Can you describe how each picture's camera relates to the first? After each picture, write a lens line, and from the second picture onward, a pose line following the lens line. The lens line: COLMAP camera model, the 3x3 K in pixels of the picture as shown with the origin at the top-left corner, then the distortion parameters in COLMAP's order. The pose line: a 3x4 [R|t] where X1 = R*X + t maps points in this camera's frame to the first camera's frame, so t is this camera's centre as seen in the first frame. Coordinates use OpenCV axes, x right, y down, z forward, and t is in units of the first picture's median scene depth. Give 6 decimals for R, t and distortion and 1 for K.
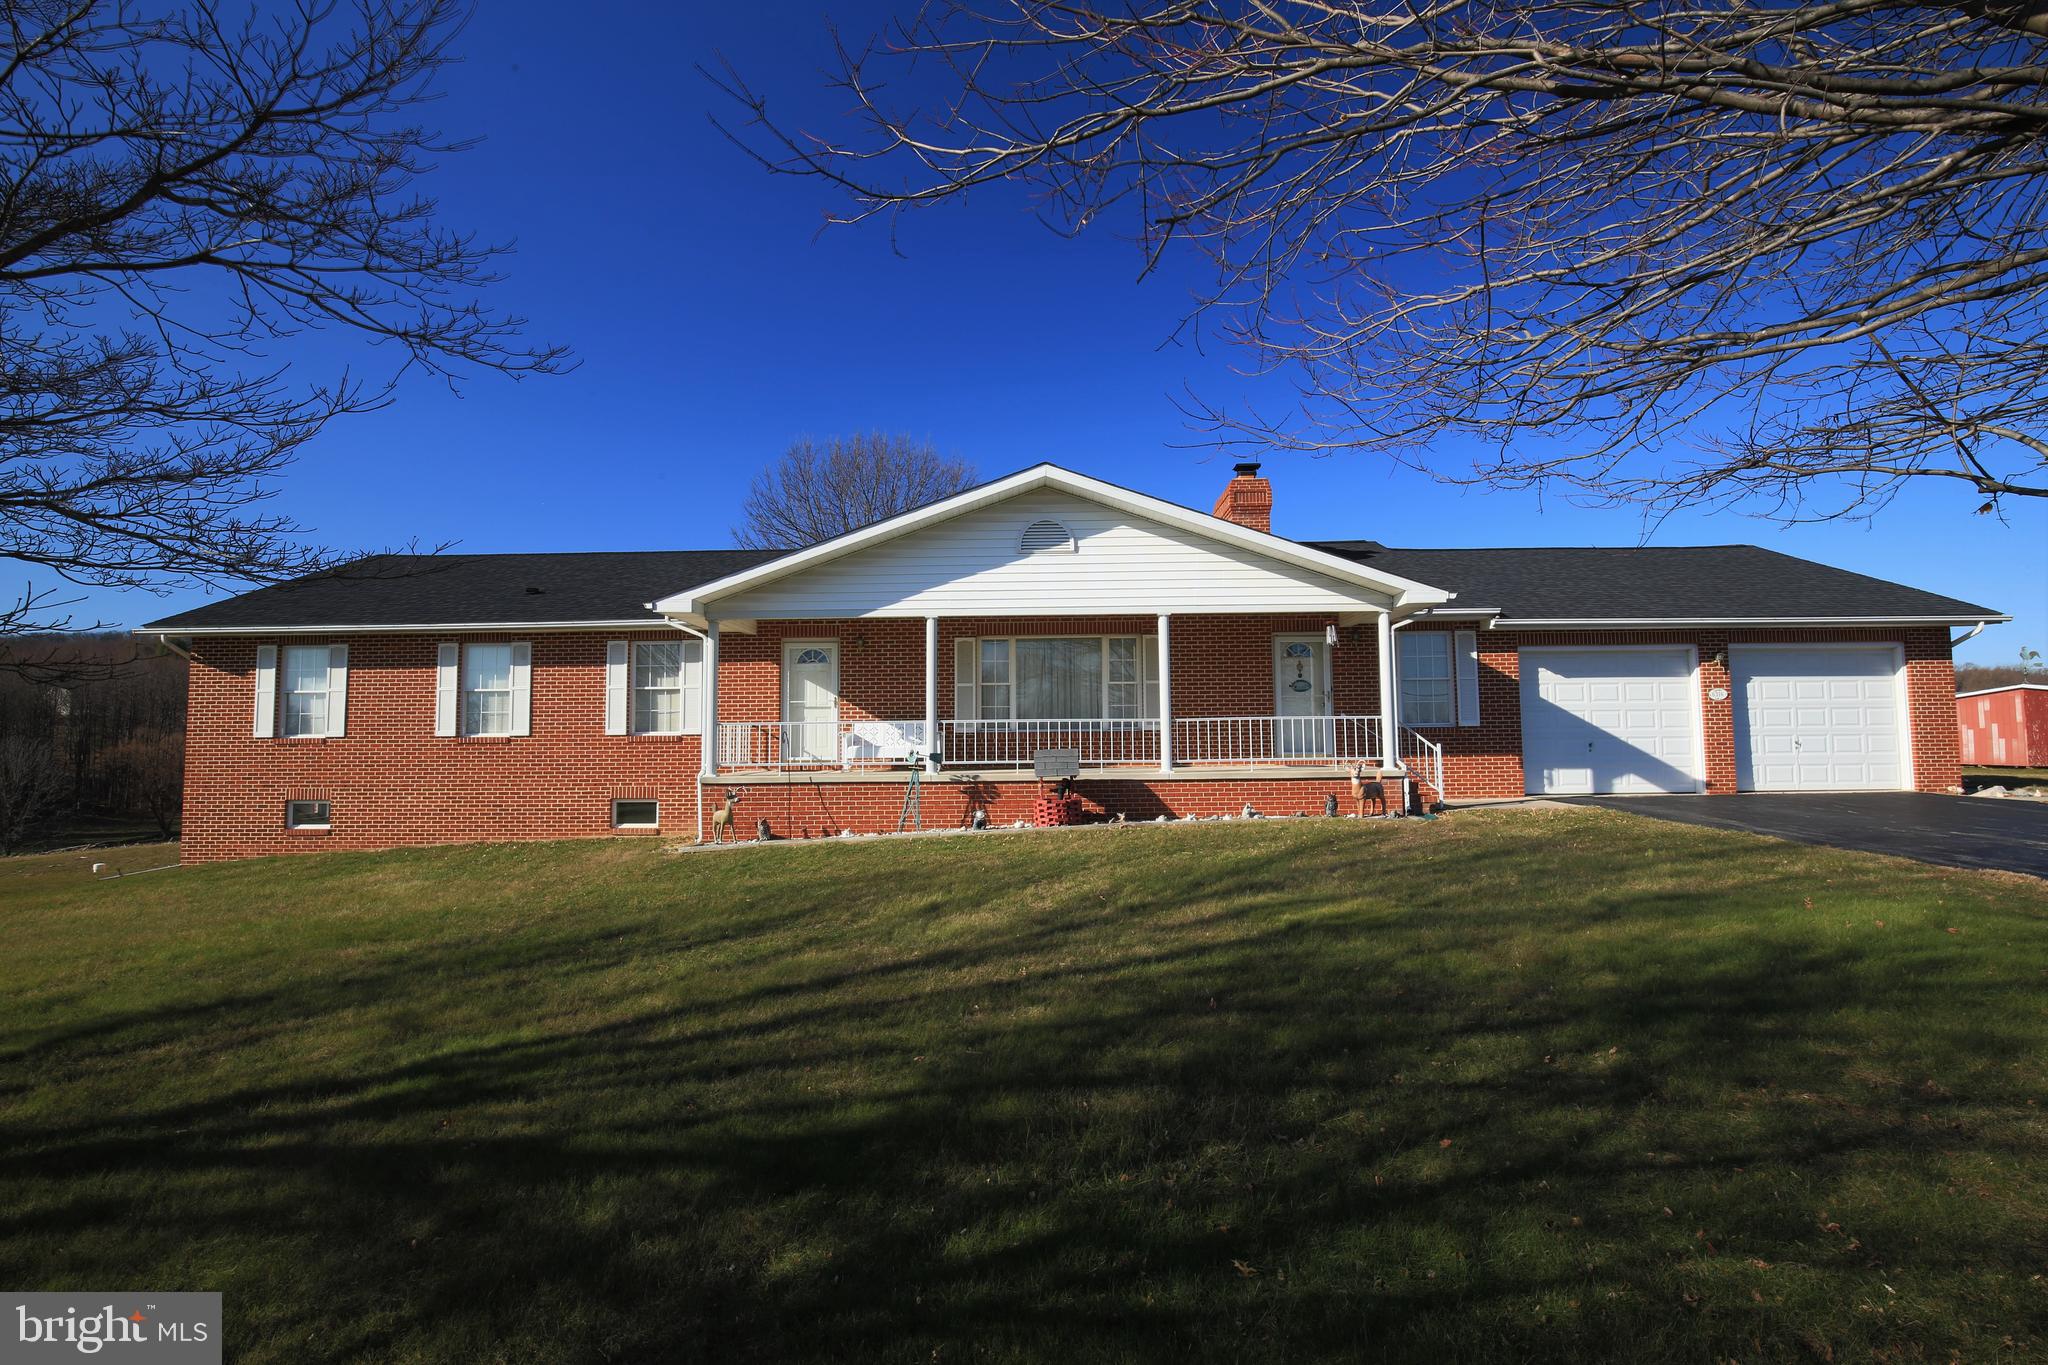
lens RADIAL K [[952.1, 0, 1024.0], [0, 952.1, 682.5], [0, 0, 1]] dist [-0.034559, -0.000094]
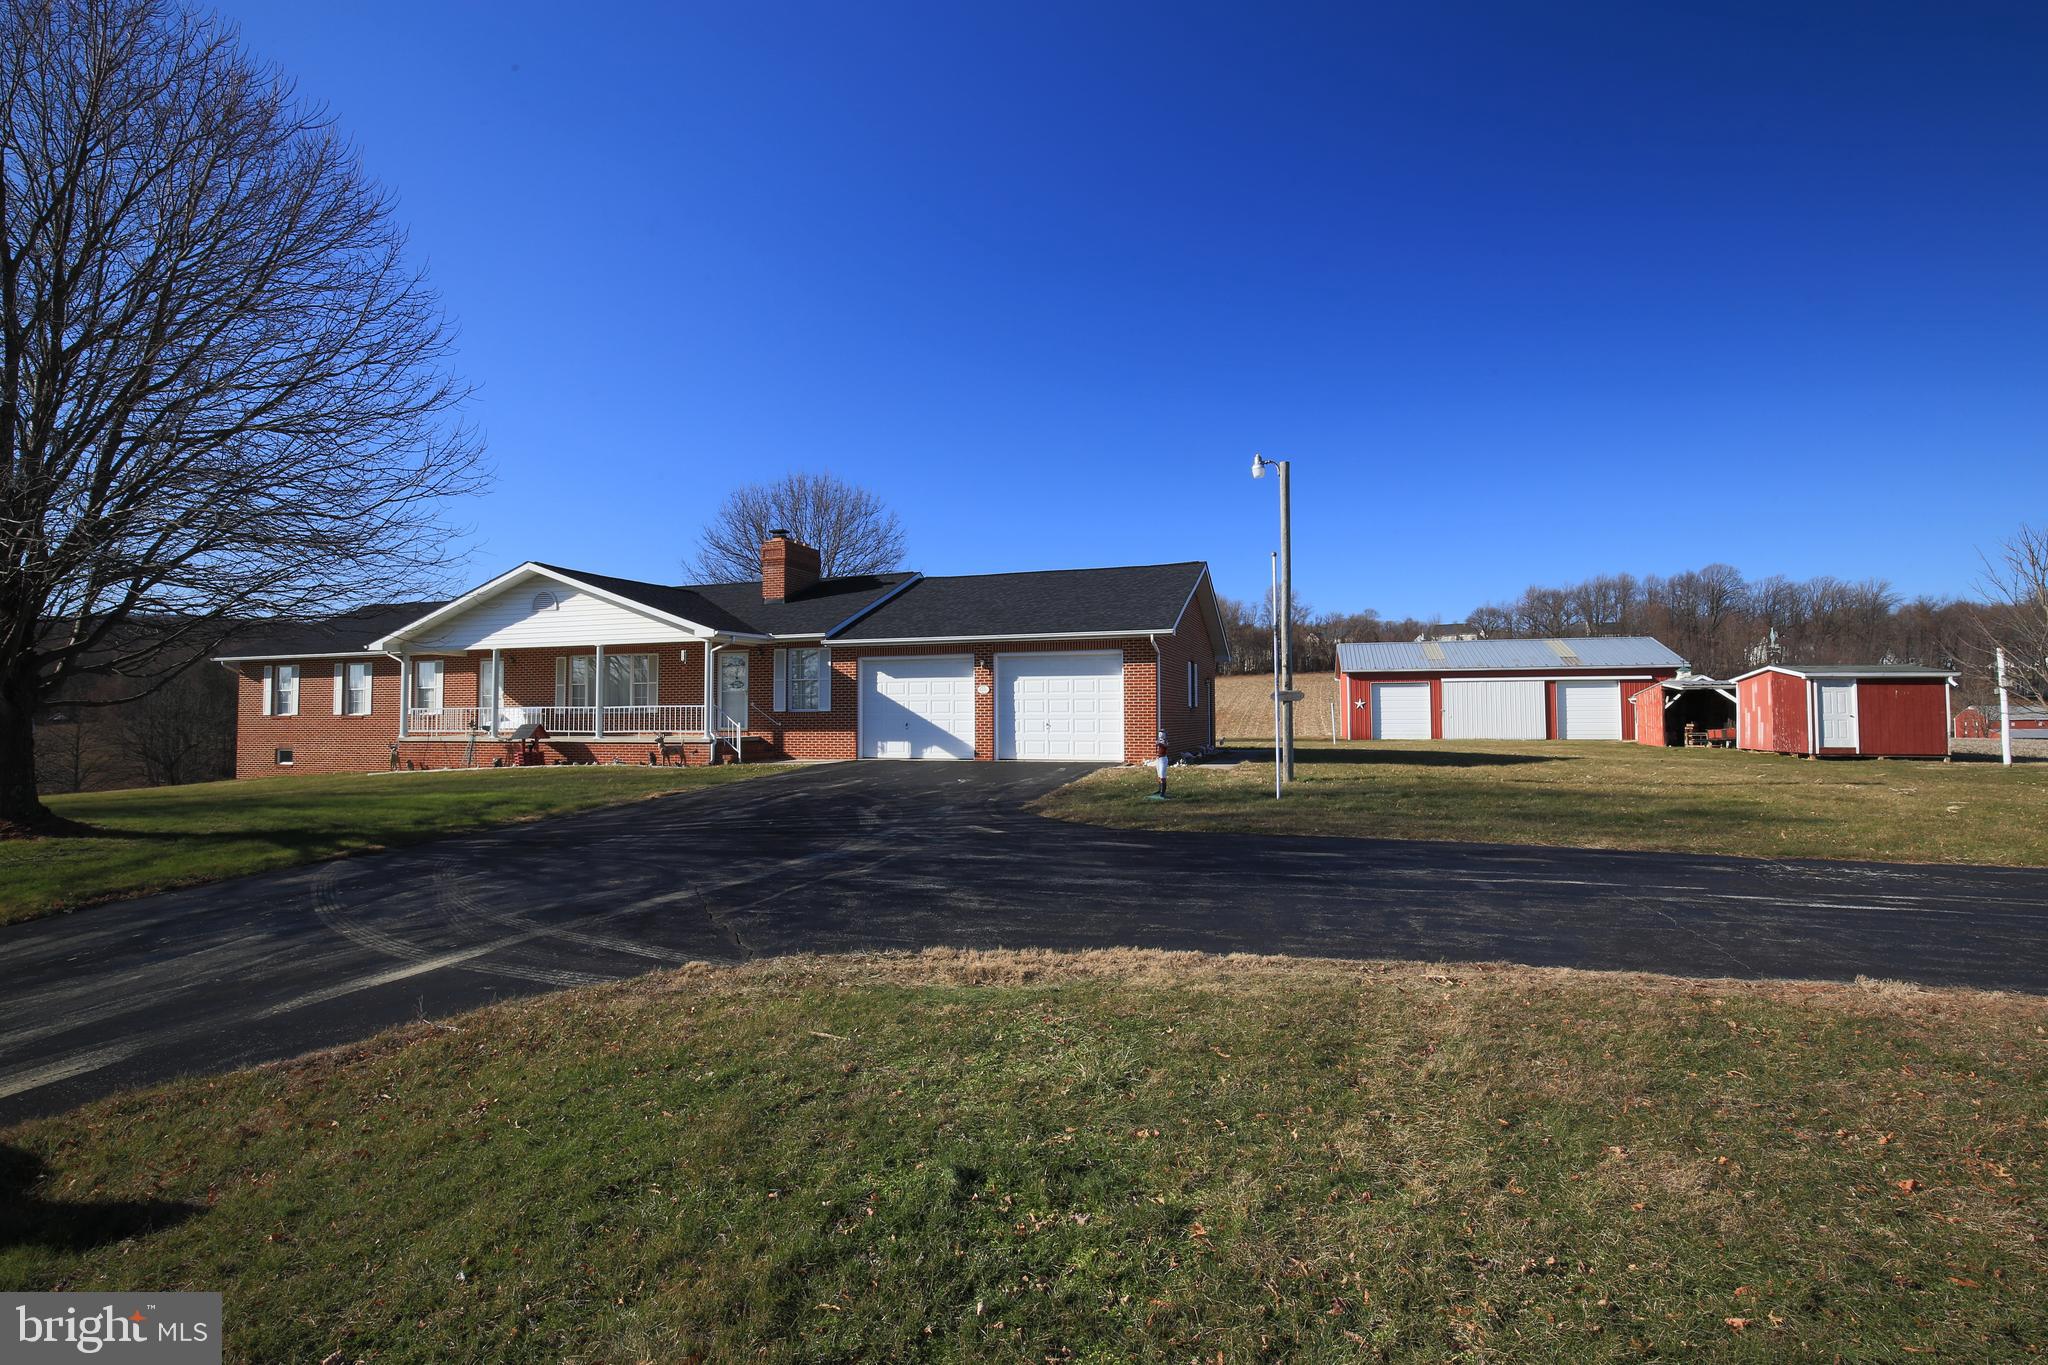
lens RADIAL K [[966.0, 0, 1024.0], [0, 966.0, 682.5], [0, 0, 1]] dist [-0.031893, 0.000252]
pose [[0.954493, -0.005800, -0.298177, 1.222776], [0.013505, 0.999626, 0.023786, -0.031413], [0.297928, -0.026730, 0.954214, -0.363696]]
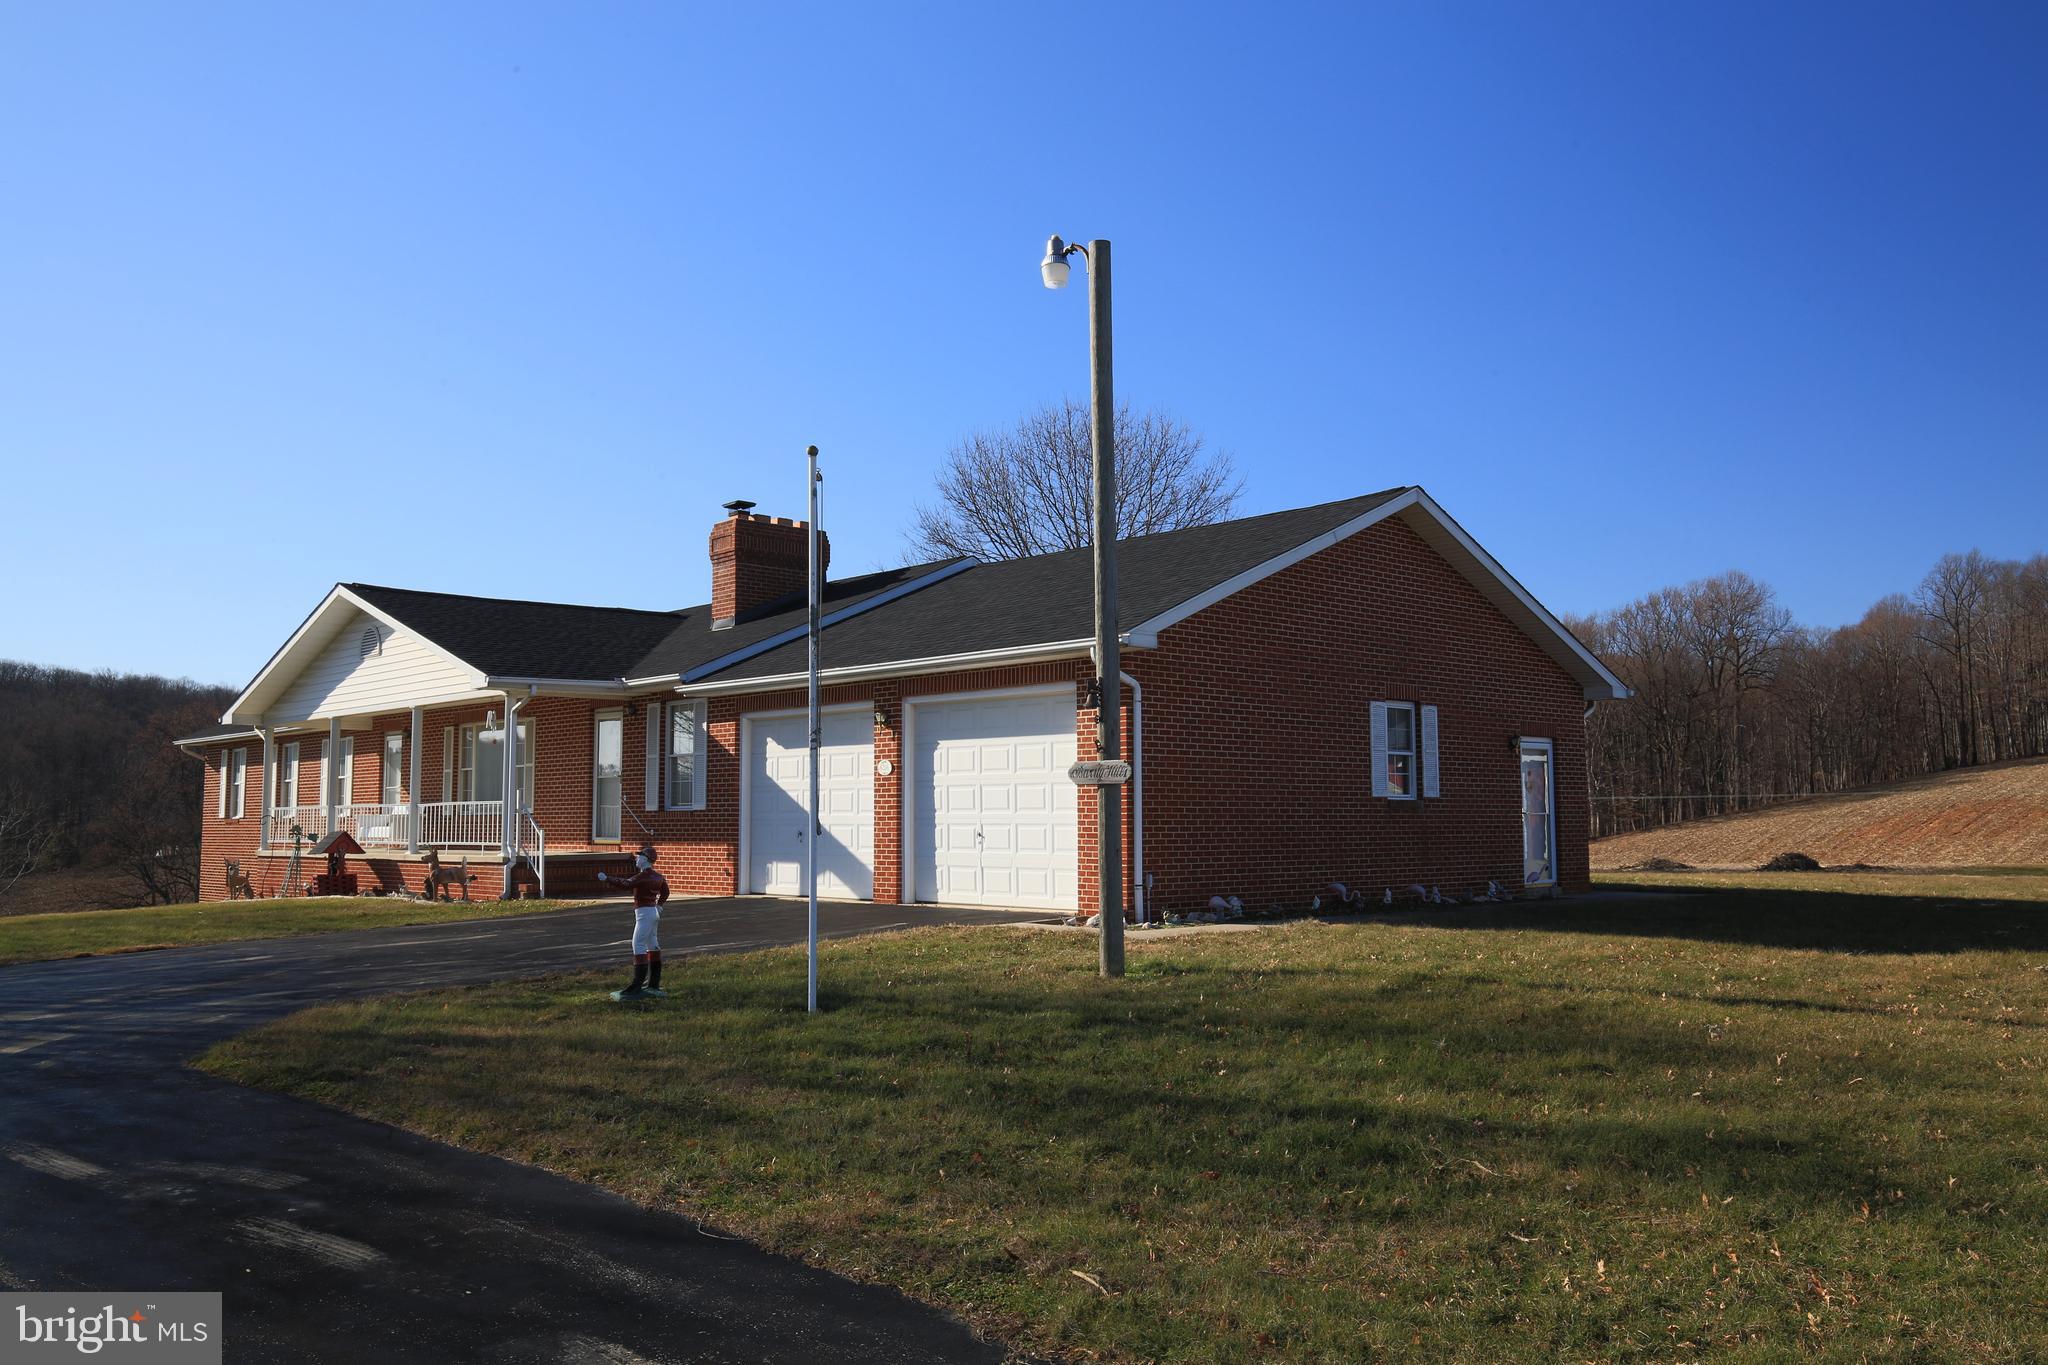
lens RADIAL K [[1626.0, 0, 1024.0], [0, 1626.0, 682.5], [0, 0, 1]] dist [0.006893, 0.000072]
pose [[0.702359, -0.055216, -0.709678, 1.724569], [0.040575, 0.998471, -0.037529, -0.001851], [0.710666, -0.002436, 0.703526, 0.168641]]
